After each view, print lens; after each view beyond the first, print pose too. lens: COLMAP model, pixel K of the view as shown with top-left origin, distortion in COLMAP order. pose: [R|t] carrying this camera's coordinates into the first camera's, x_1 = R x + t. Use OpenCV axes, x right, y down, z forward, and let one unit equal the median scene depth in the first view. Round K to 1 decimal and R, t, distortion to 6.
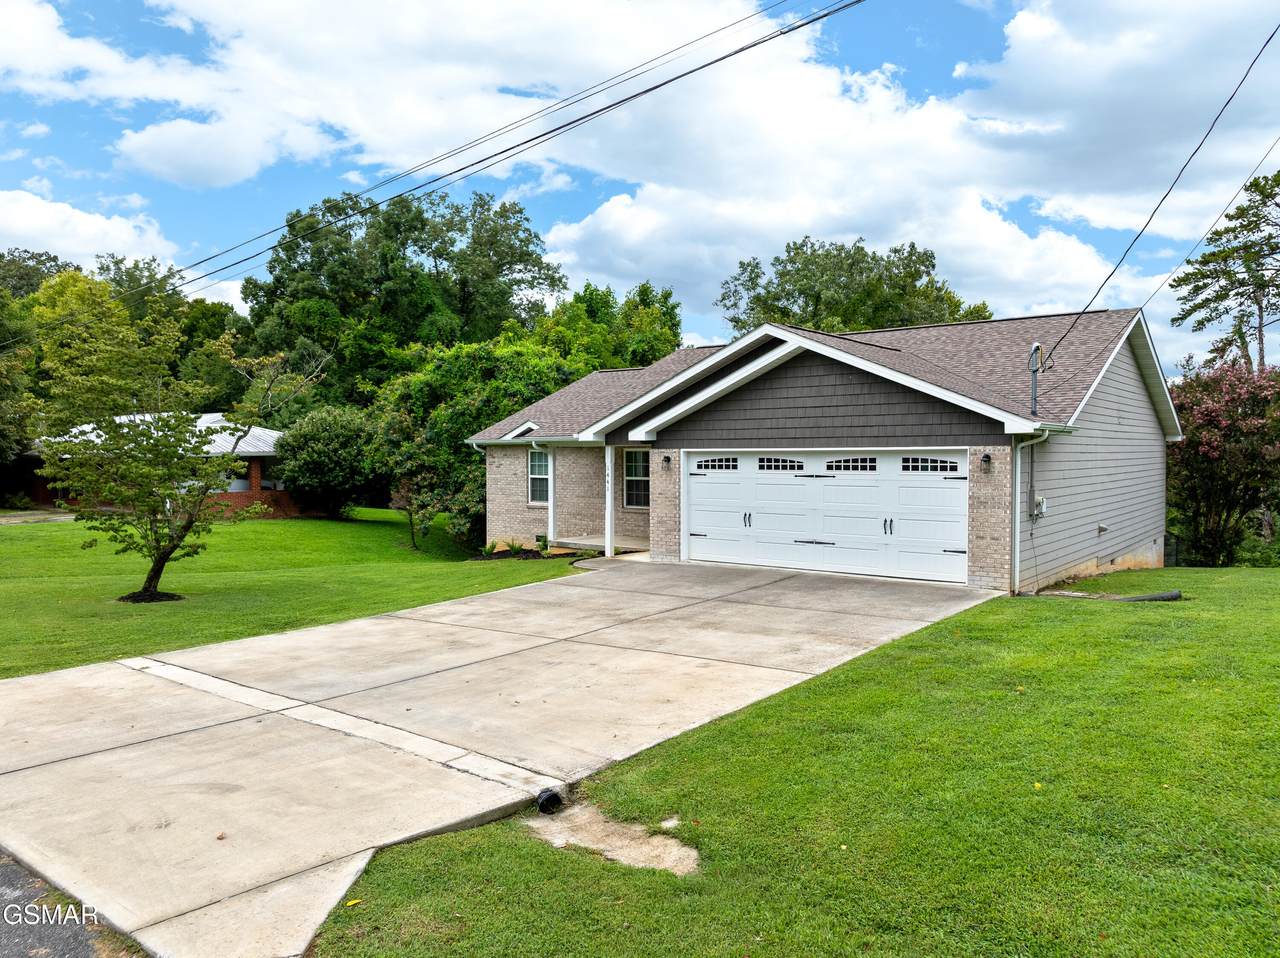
lens RADIAL K [[906.4, 0, 640.0], [0, 906.4, 479.0], [0, 0, 1]] dist [-0.002265, -0.001576]
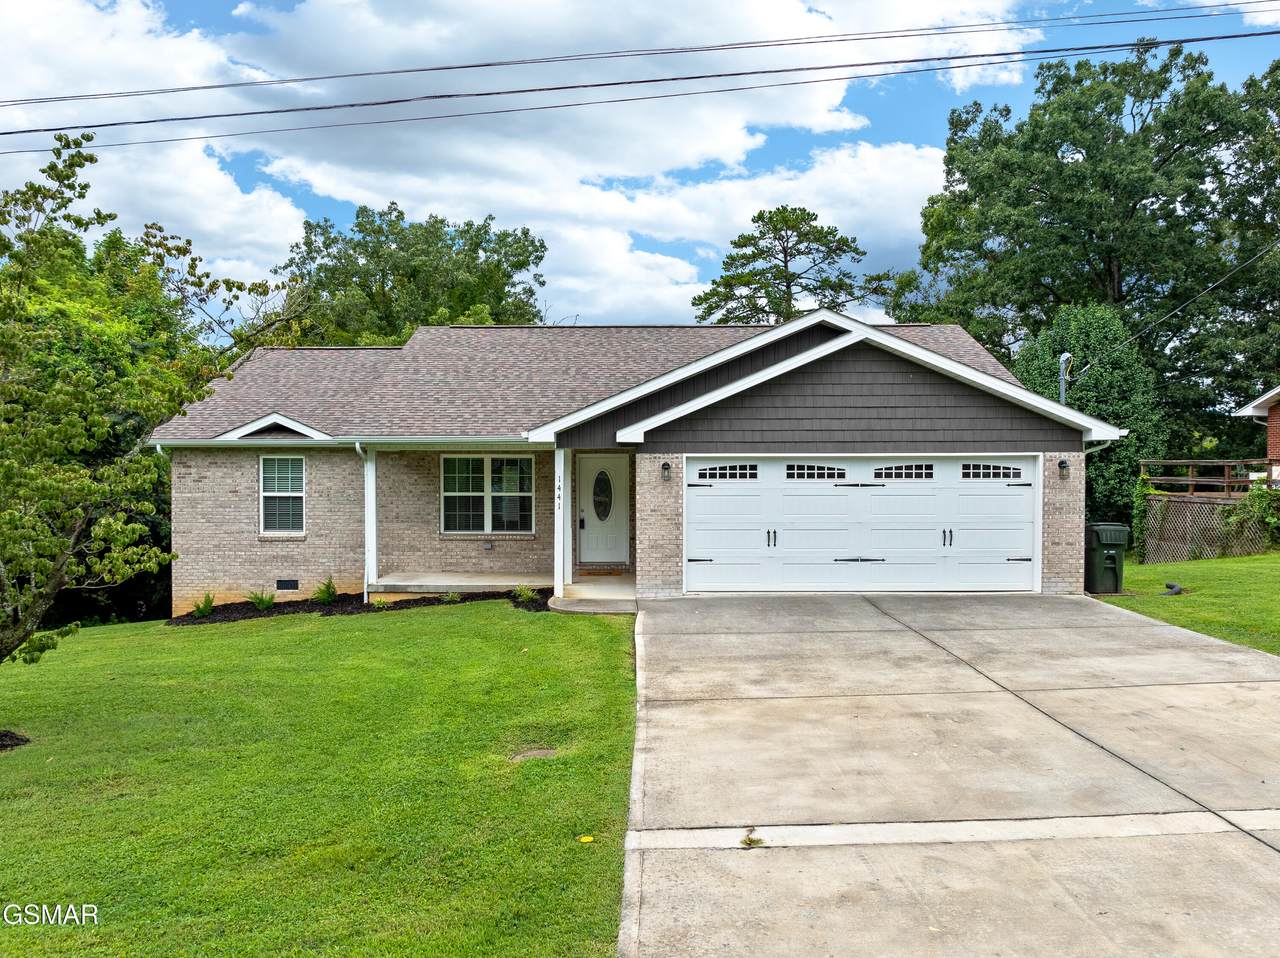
lens RADIAL K [[994.5, 0, 640.0], [0, 994.5, 479.0], [0, 0, 1]] dist [0.038886, -0.000654]
pose [[0.763905, -0.010400, 0.645245, -0.585654], [0.016988, 0.999848, -0.003997, -0.008654], [-0.645105, 0.014015, 0.763966, 0.382264]]
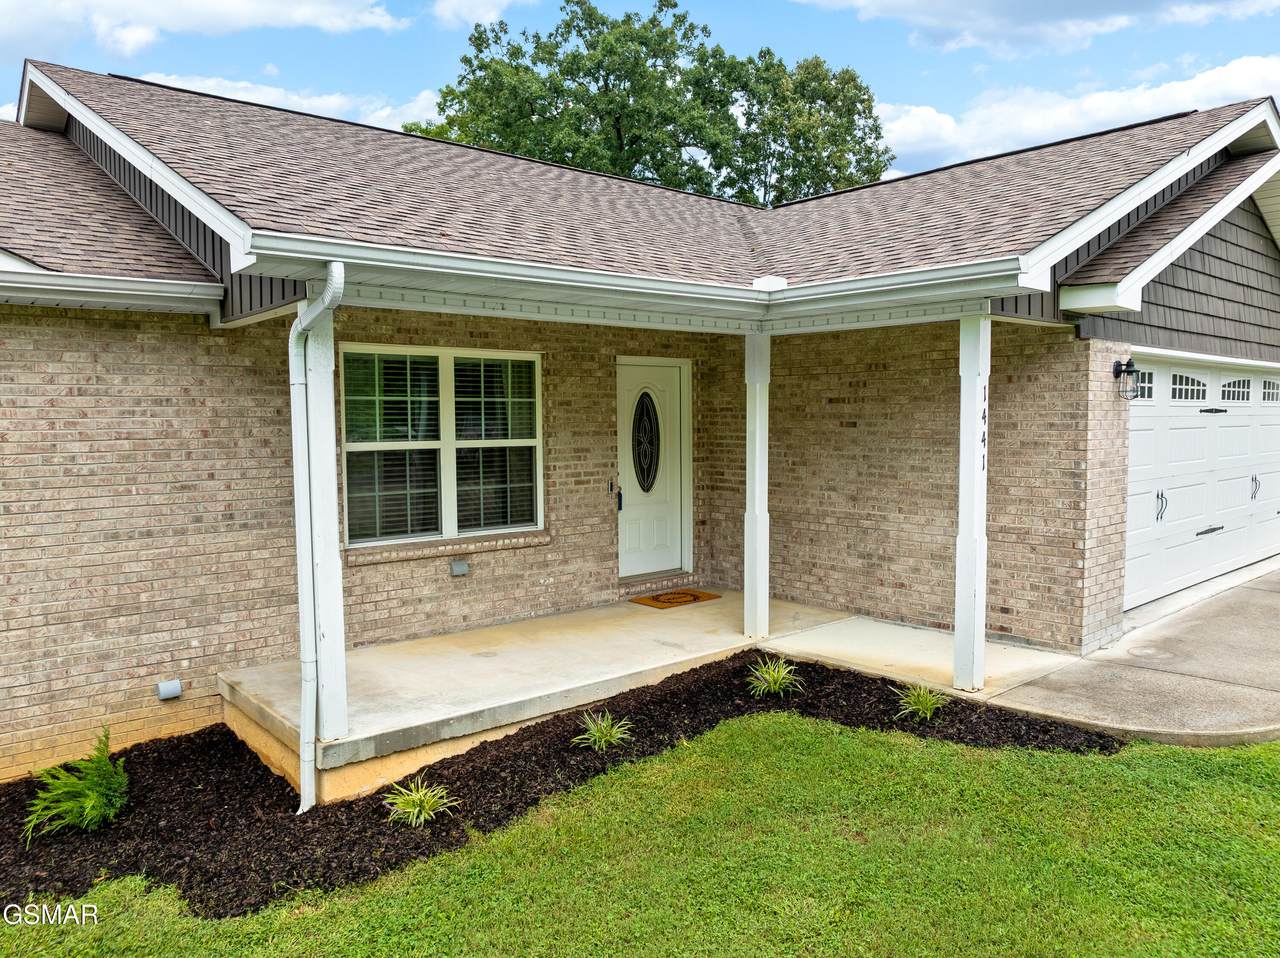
lens RADIAL K [[906.4, 0, 640.0], [0, 906.4, 479.0], [0, 0, 1]] dist [-0.002265, -0.001576]
pose [[0.190123, -0.075101, 0.978884, -0.387627], [0.027920, 0.997080, 0.071074, -0.010605], [-0.981363, 0.013818, 0.191664, 1.206716]]
